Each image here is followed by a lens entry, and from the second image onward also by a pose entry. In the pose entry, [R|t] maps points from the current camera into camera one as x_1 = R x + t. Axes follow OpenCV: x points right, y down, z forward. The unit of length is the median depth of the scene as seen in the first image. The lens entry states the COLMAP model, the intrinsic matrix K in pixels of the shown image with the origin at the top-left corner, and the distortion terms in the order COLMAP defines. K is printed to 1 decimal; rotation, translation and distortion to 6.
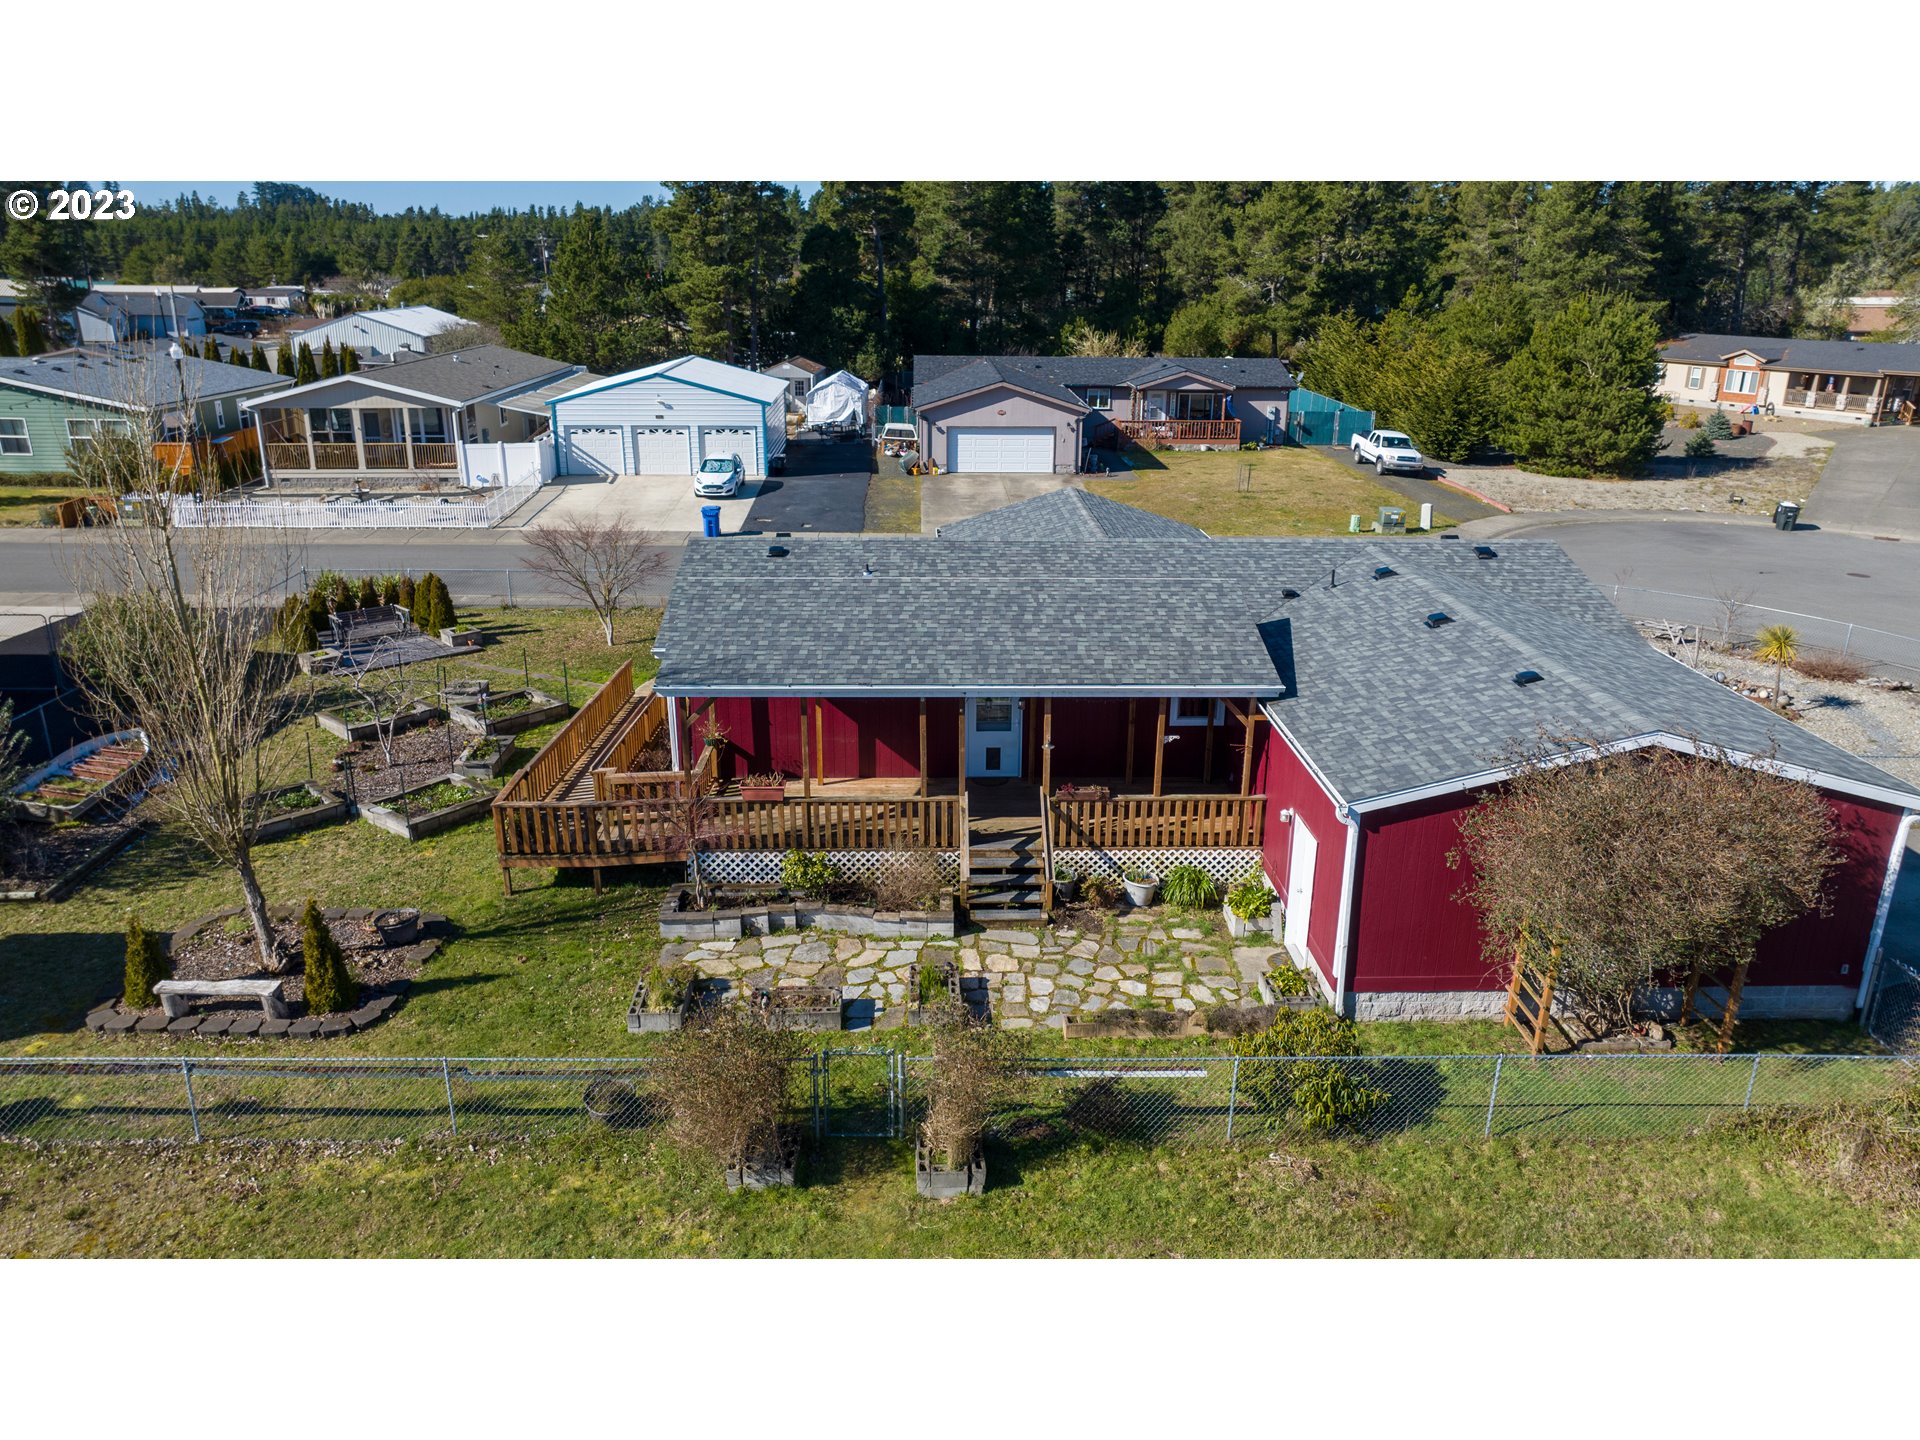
lens RADIAL K [[1397.8, 0, 960.0], [0, 1397.8, 720.0], [0, 0, 1]] dist [-0.034849, 0.032481]
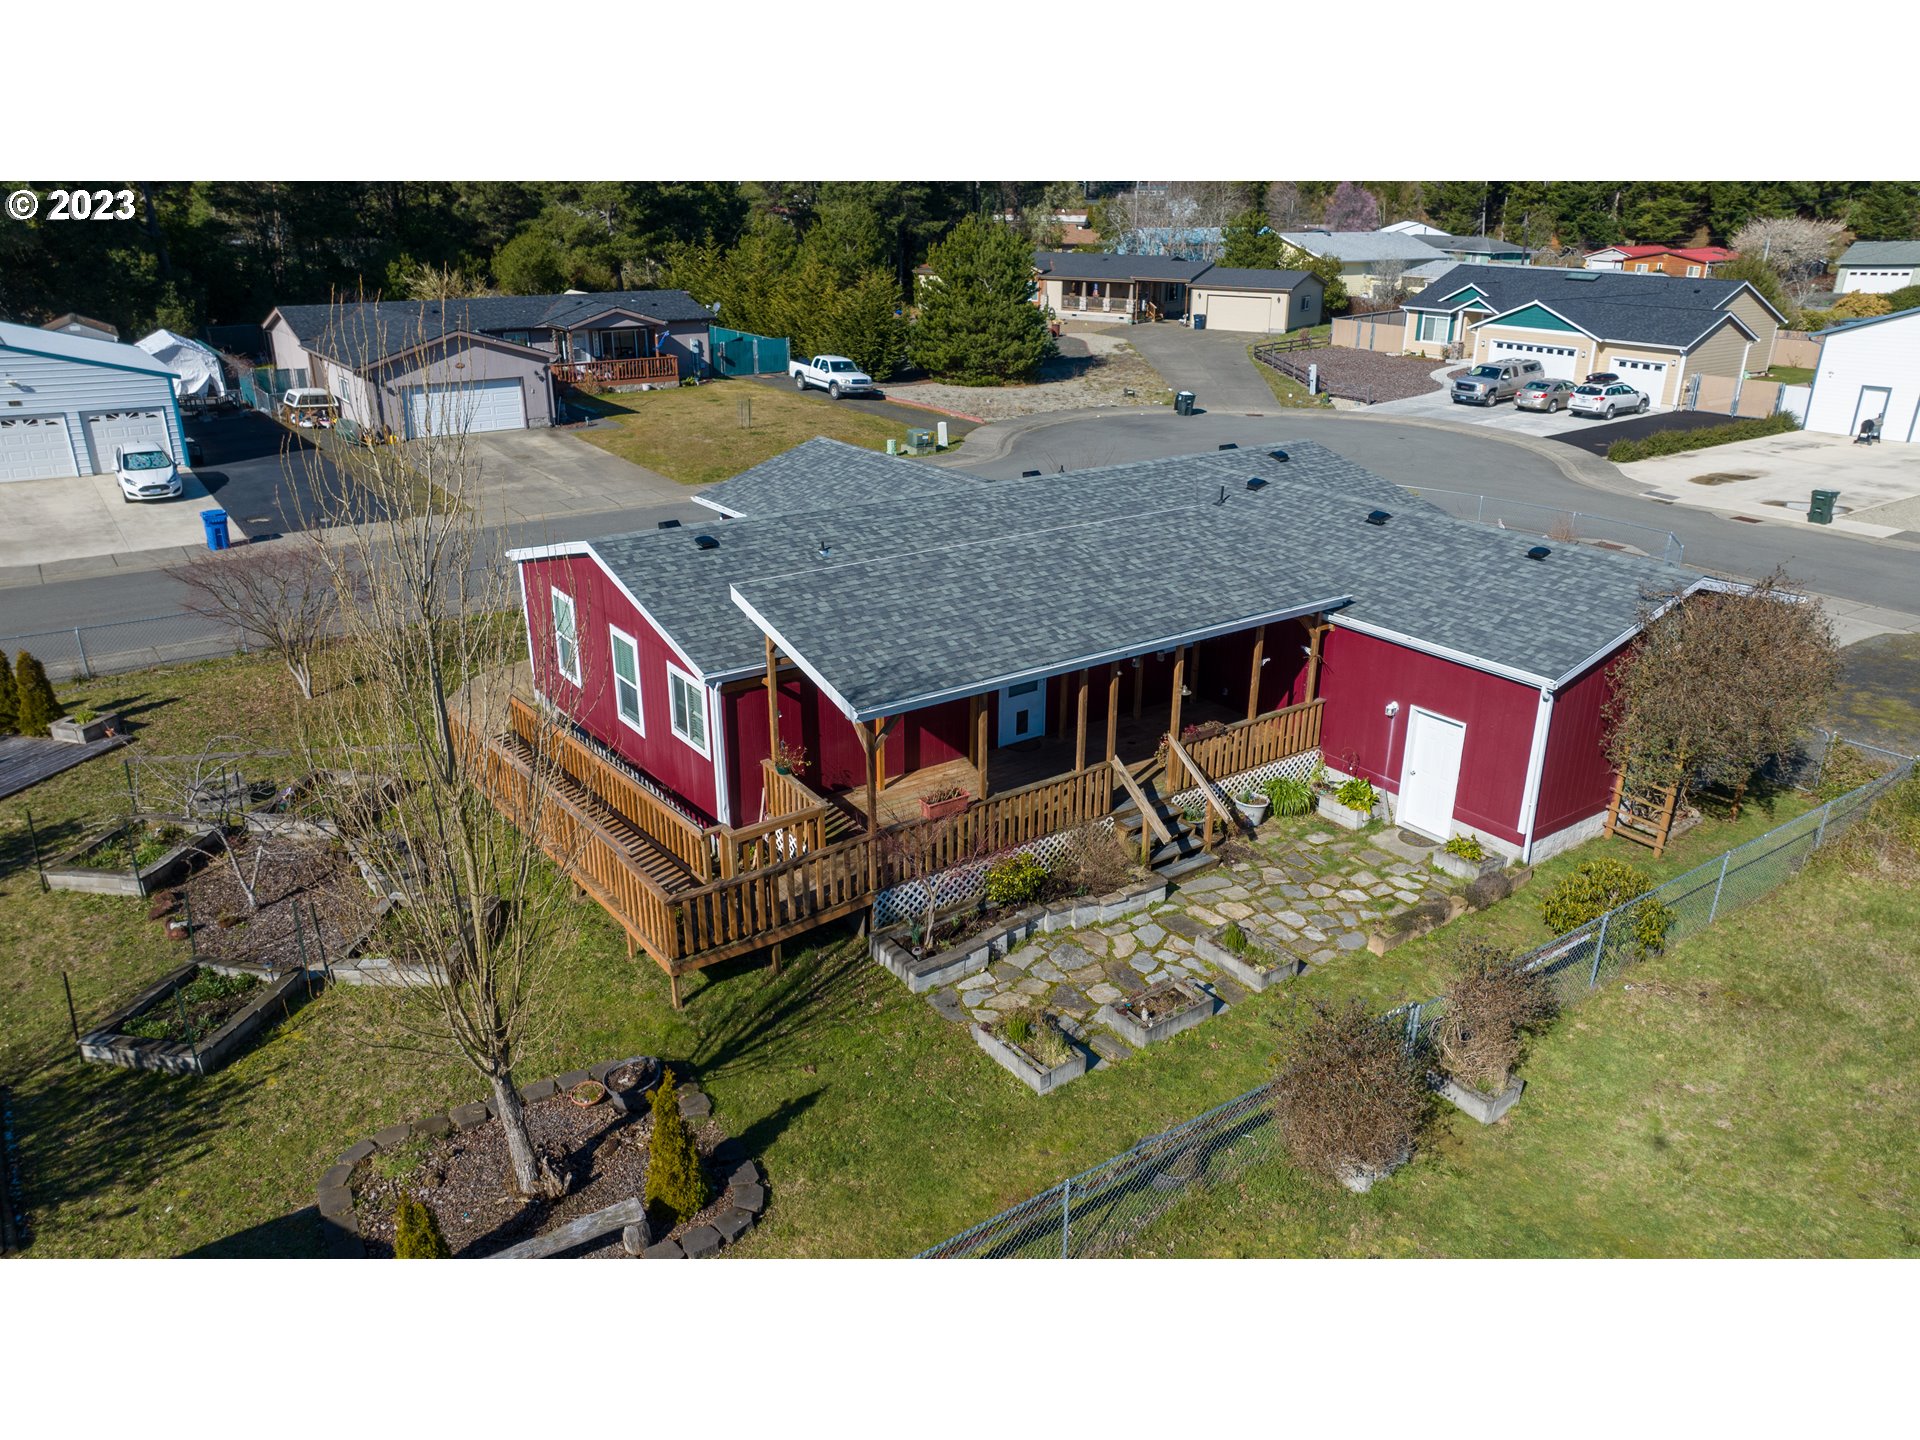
lens RADIAL K [[1397.8, 0, 960.0], [0, 1397.8, 720.0], [0, 0, 1]] dist [-0.034849, 0.032481]
pose [[0.822598, -0.205410, 0.530225, -0.222132], [0.178758, 0.978614, 0.101789, -0.033845], [-0.539794, 0.011051, 0.841725, 0.090696]]
